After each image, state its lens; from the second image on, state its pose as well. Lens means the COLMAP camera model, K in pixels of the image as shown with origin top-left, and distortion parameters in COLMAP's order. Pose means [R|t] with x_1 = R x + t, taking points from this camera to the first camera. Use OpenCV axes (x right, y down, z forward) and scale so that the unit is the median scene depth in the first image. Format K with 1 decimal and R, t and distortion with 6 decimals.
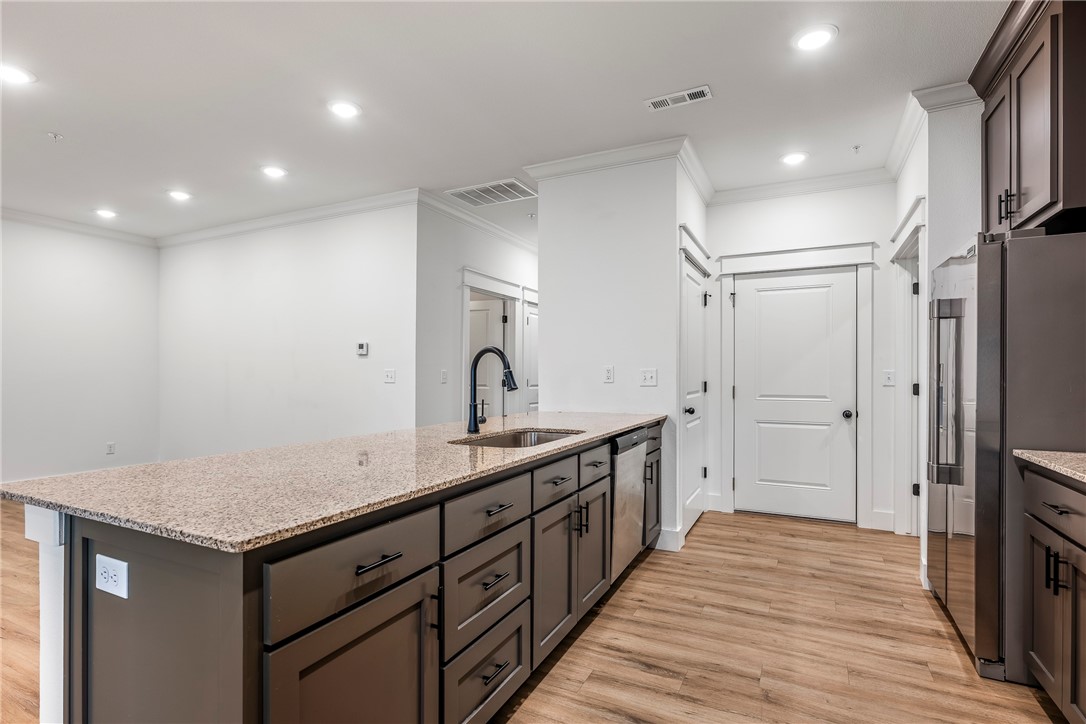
lens RADIAL K [[544.1, 0, 539.3], [0, 544.1, 366.9], [0, 0, 1]] dist [-0.000450, -0.001461]
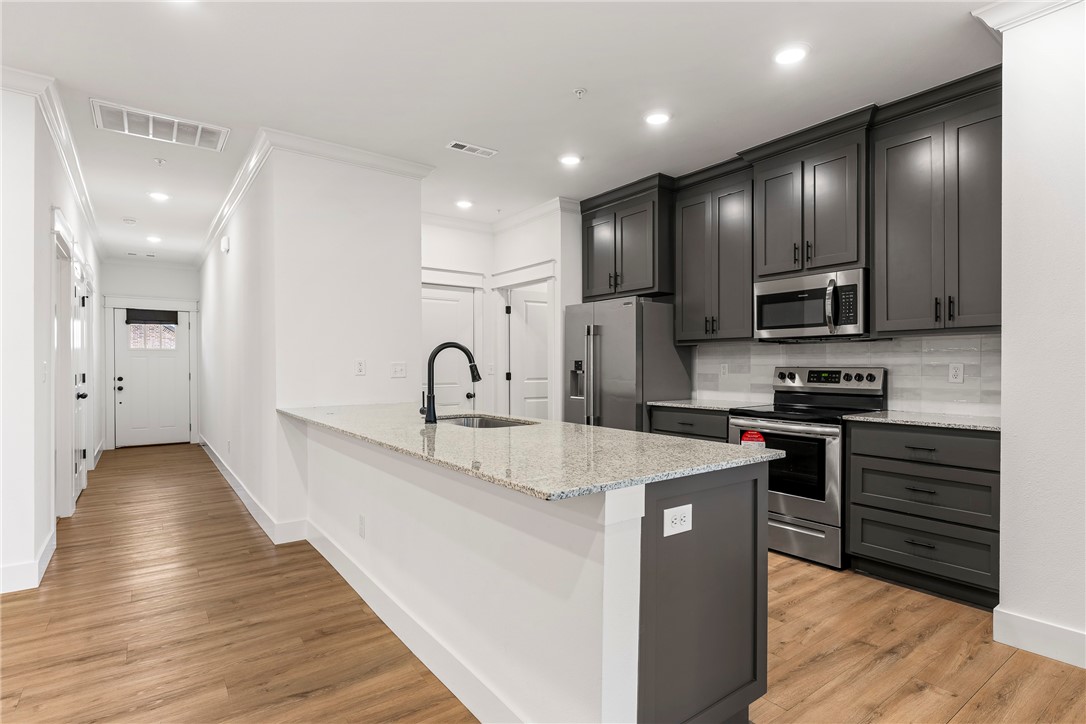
lens RADIAL K [[544.1, 0, 557.5], [0, 544.1, 370.1], [0, 0, 1]] dist [-0.000450, -0.001461]
pose [[0.435296, -0.008769, 0.900245, -0.593688], [-0.010197, 0.999840, 0.014670, 0.000603], [-0.900230, -0.015565, 0.435137, 0.196162]]
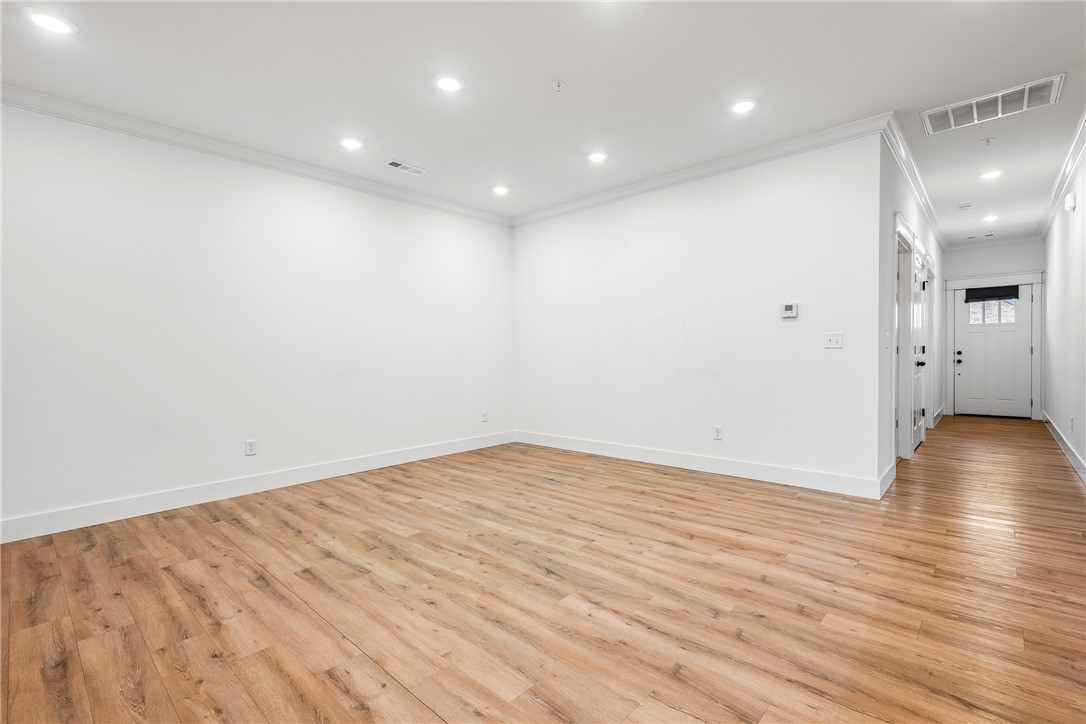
lens RADIAL K [[489.7, 0, 553.0], [0, 489.7, 364.9], [0, 0, 1]] dist [-0.001085, 0.000307]
pose [[0.965315, -0.009367, -0.260918, -0.580368], [0.019352, 0.999174, 0.035726, 0.022545], [0.260368, -0.039536, 0.964700, 0.142378]]
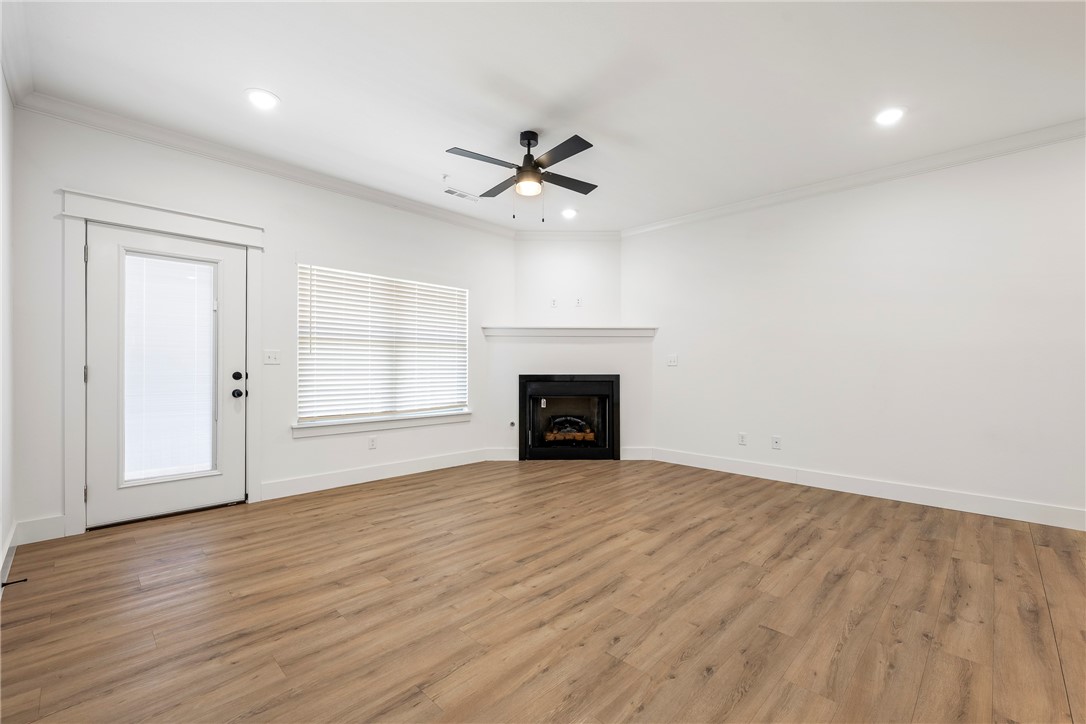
lens RADIAL K [[459.6, 0, 542.5], [0, 459.6, 365.8], [0, 0, 1]] dist [-0.001899, 0.000503]
pose [[-0.300066, -0.001652, -0.953917, -0.439086], [0.006283, 0.999973, -0.003708, 0.023582], [0.953898, -0.007106, -0.300047, 0.249862]]
